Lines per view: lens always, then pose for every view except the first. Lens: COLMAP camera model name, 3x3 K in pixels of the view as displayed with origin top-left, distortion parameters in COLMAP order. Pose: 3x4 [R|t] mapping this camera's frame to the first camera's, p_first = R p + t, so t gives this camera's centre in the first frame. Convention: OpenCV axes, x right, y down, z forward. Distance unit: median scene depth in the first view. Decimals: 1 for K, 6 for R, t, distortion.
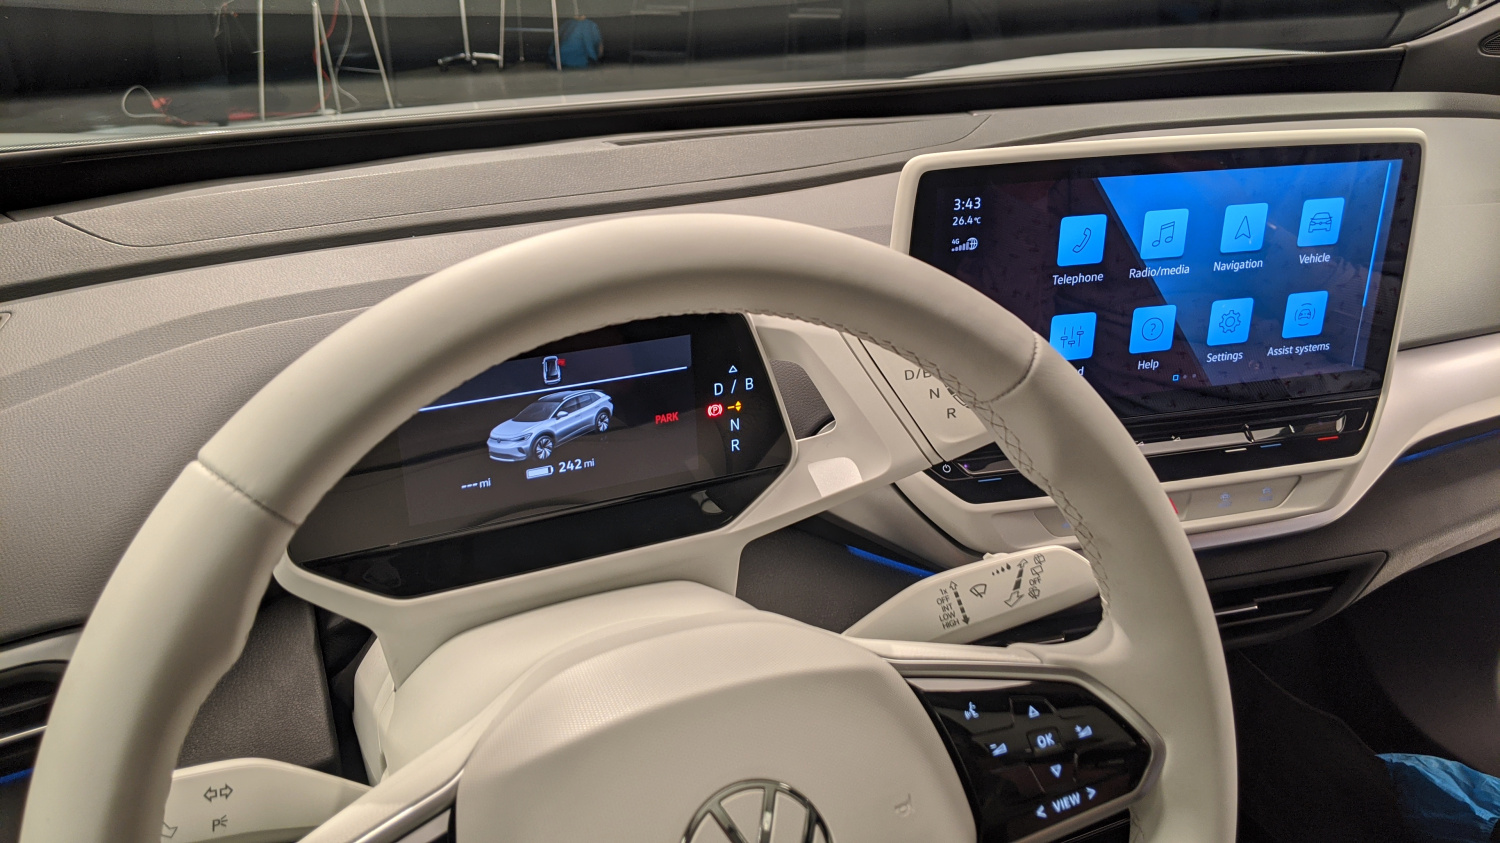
lens RADIAL K [[1214.6, 0, 754.1], [0, 1214.6, 392.9], [0, 0, 1]] dist [0.112275, -0.291903]
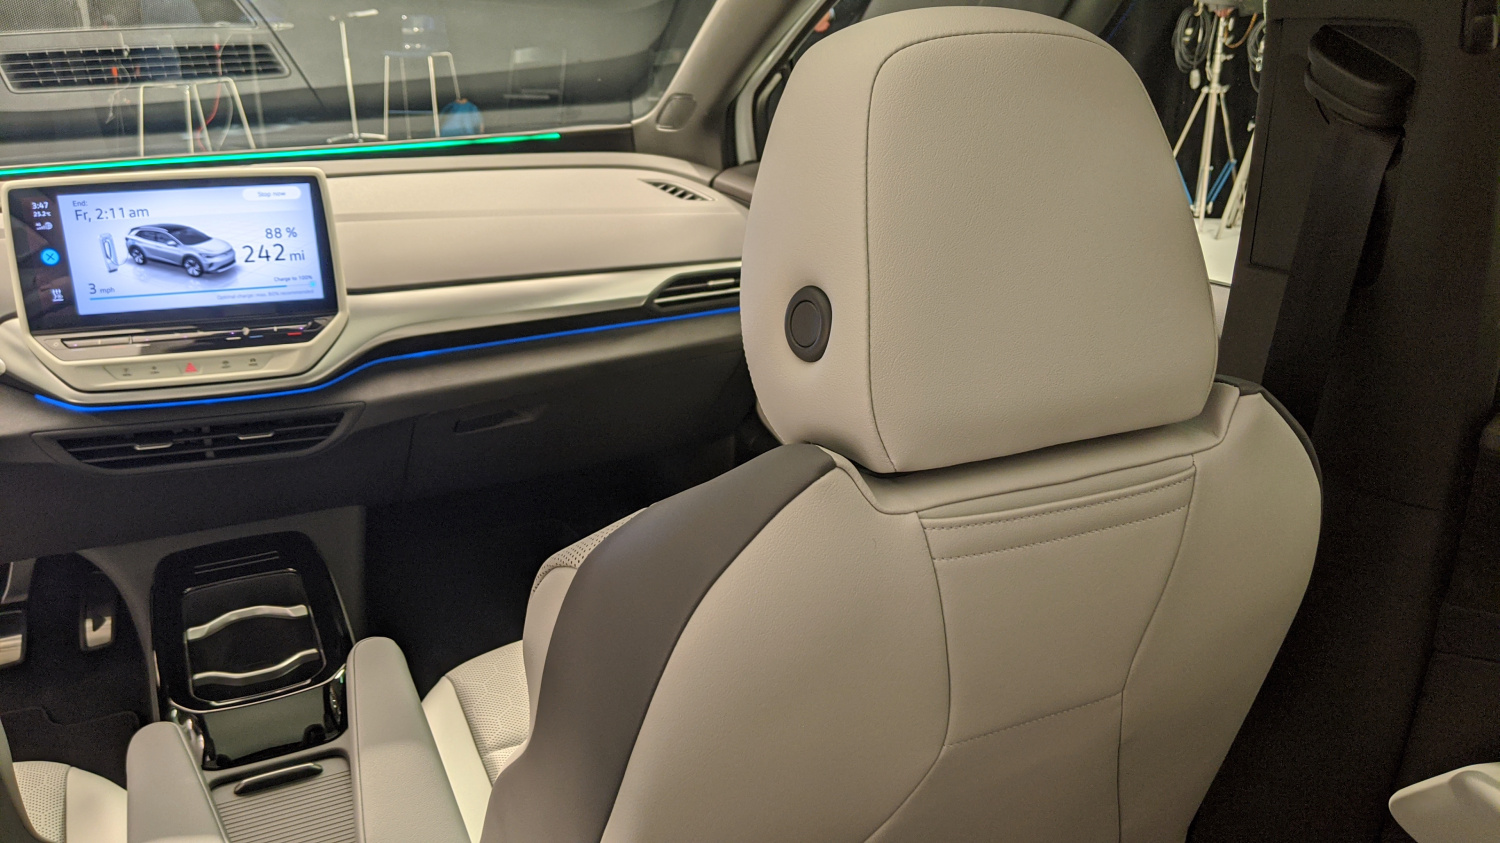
lens RADIAL K [[1176.0, 0, 750.0], [0, 1176.0, 421.5], [0, 0, 1]] dist [0.009461, -0.069094]
pose [[0.999296, -0.008445, 0.036567, 1.574824], [0.009570, 0.999483, -0.030690, 0.335059], [-0.036289, 0.031018, 0.998860, -1.172403]]
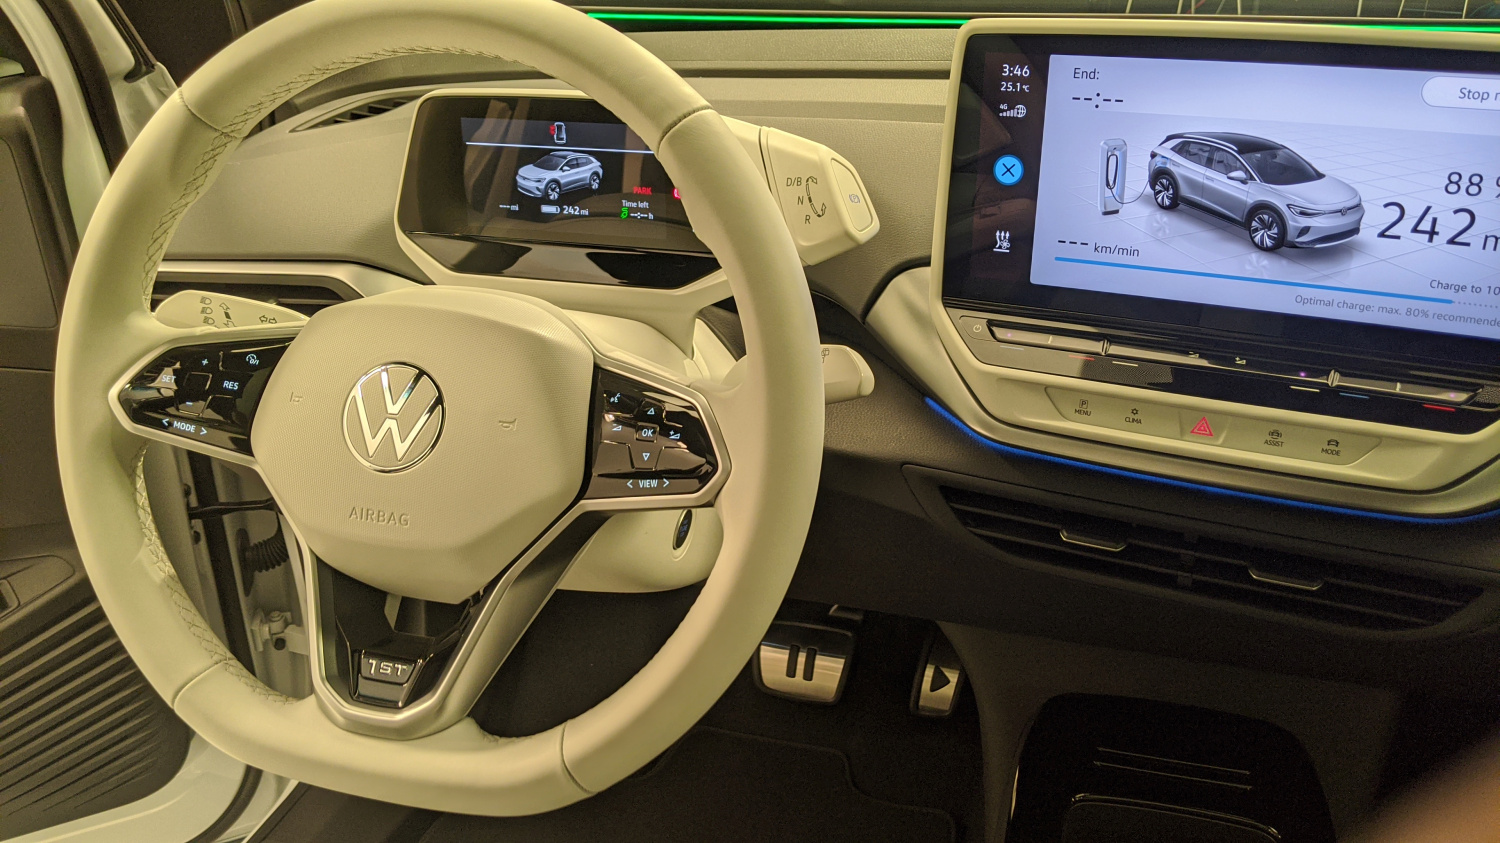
lens RADIAL K [[1203.7, 0, 755.1], [0, 1203.7, 424.8], [0, 0, 1]] dist [0.106244, -0.227086]
pose [[0.759498, 0.258546, -0.596923, 0.882928], [-0.229326, 0.965128, 0.126243, 0.073838], [0.608746, 0.041008, 0.792304, 0.057033]]
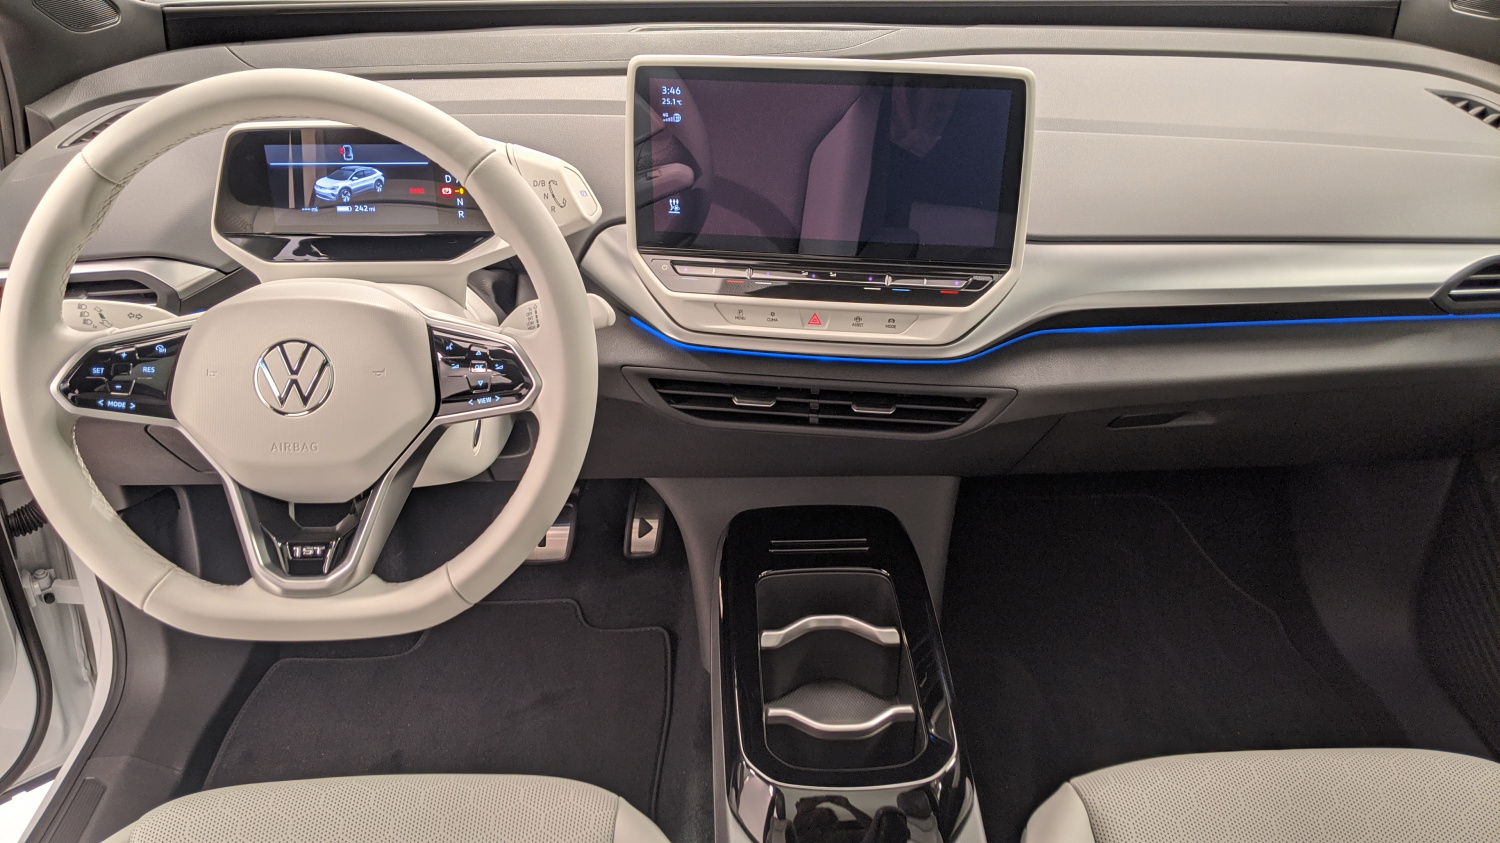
lens RADIAL K [[1176.7, 0, 750.0], [0, 1176.7, 421.5], [0, 0, 1]] dist [0.103967, -0.197658]
pose [[0.927204, 0.188835, -0.323473, 1.036481], [-0.146582, 0.977671, 0.150575, 0.017772], [0.344684, -0.092198, 0.934180, -0.506118]]
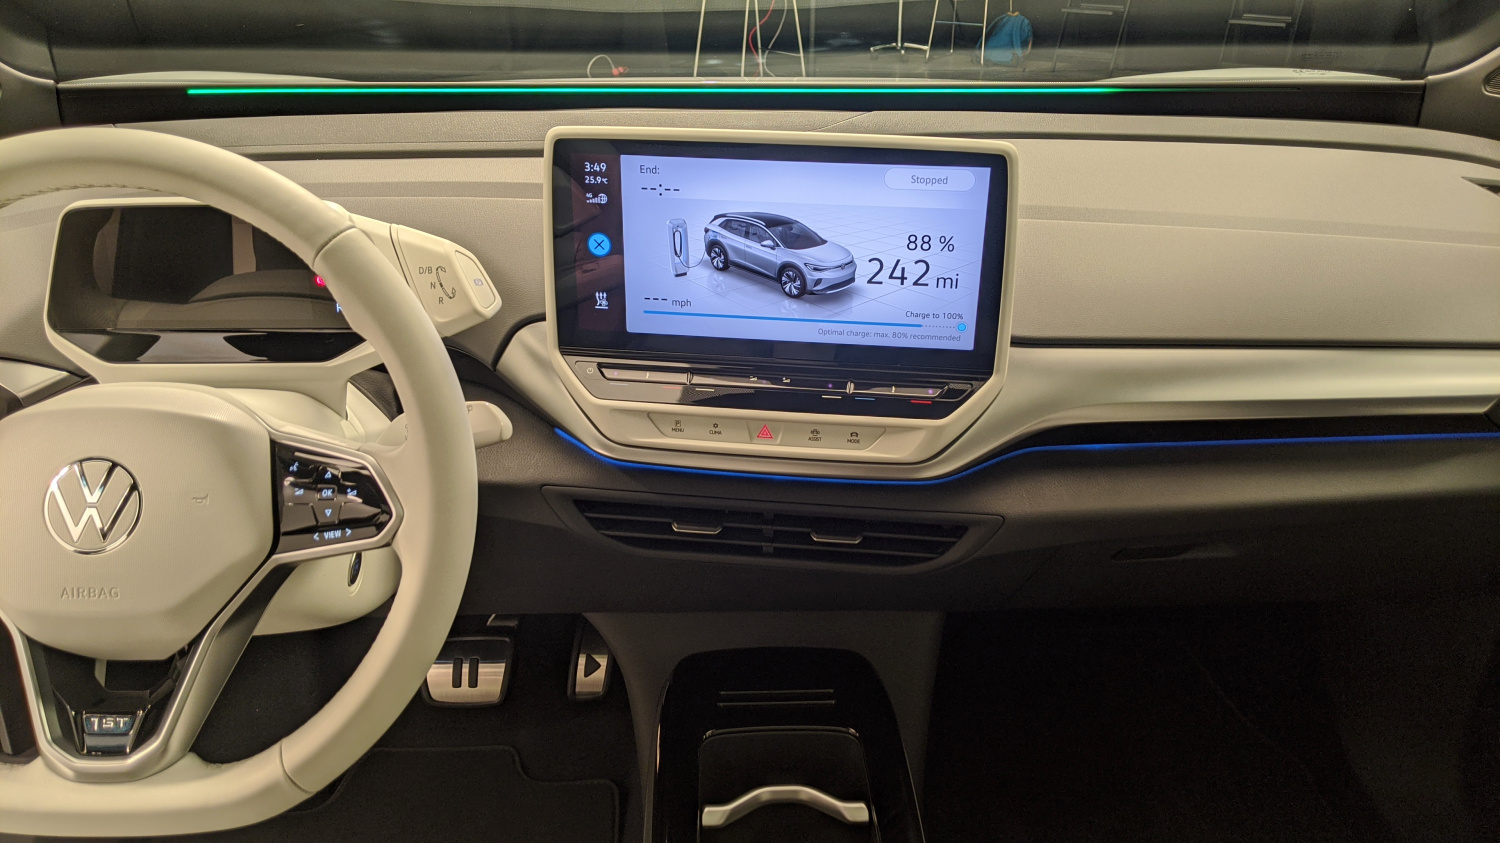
lens RADIAL K [[1182.4, 0, 757.9], [0, 1182.4, 424.5], [0, 0, 1]] dist [0.106141, -0.197508]
pose [[0.928022, 0.163964, -0.334500, 1.018729], [-0.151704, 0.986439, 0.062650, 0.016402], [0.340236, -0.007395, 0.940311, -0.197519]]
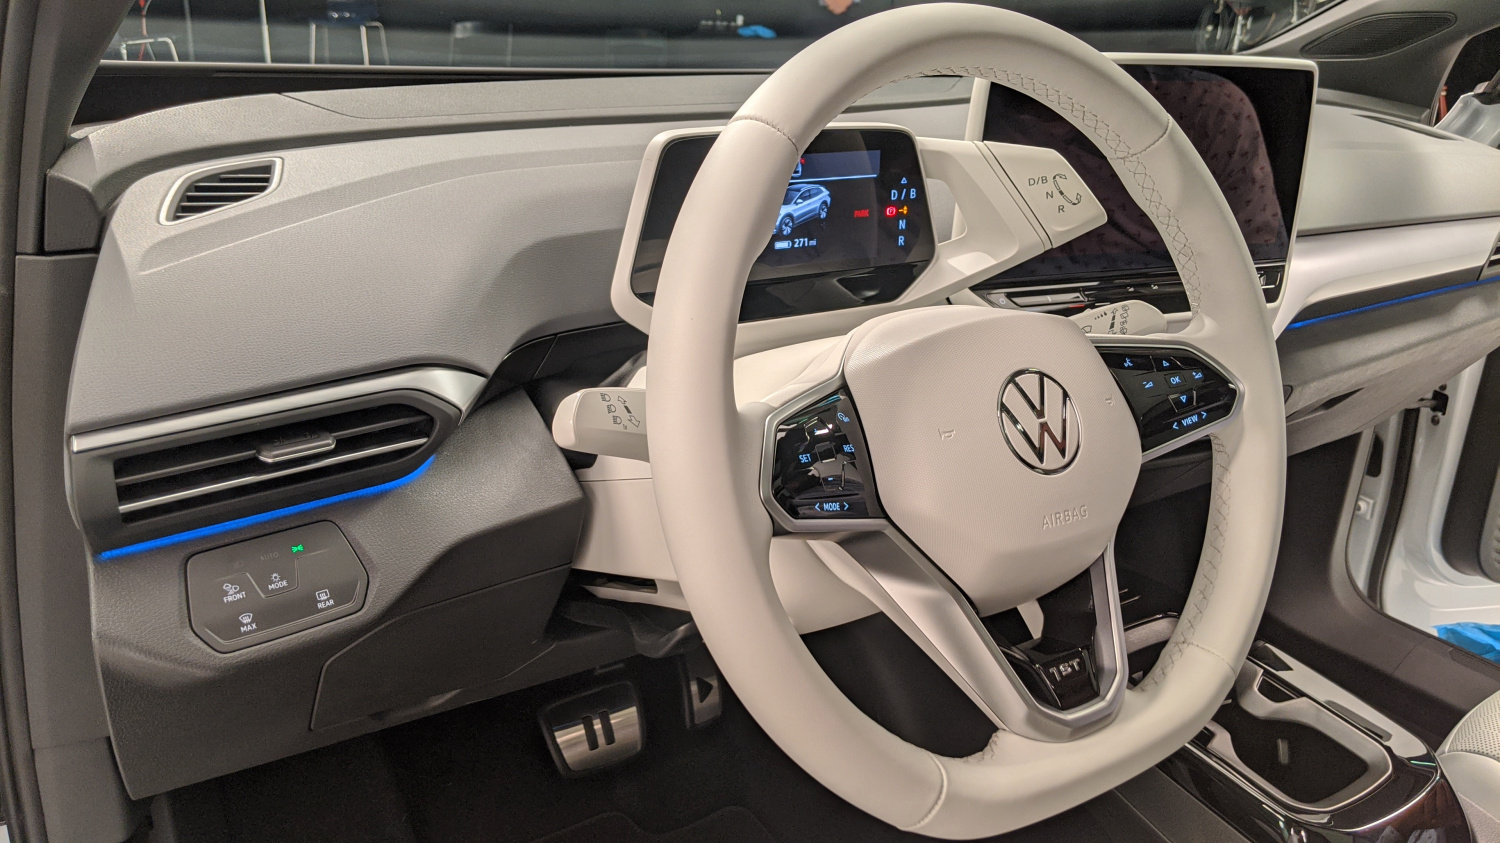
lens RADIAL K [[1203.7, 0, 755.1], [0, 1203.7, 424.8], [0, 0, 1]] dist [0.106244, -0.227086]
pose [[0.986441, -0.019015, 0.163011, -0.428585], [0.024156, 0.999270, -0.029612, 0.304482], [-0.162329, 0.033148, 0.986180, -0.325339]]
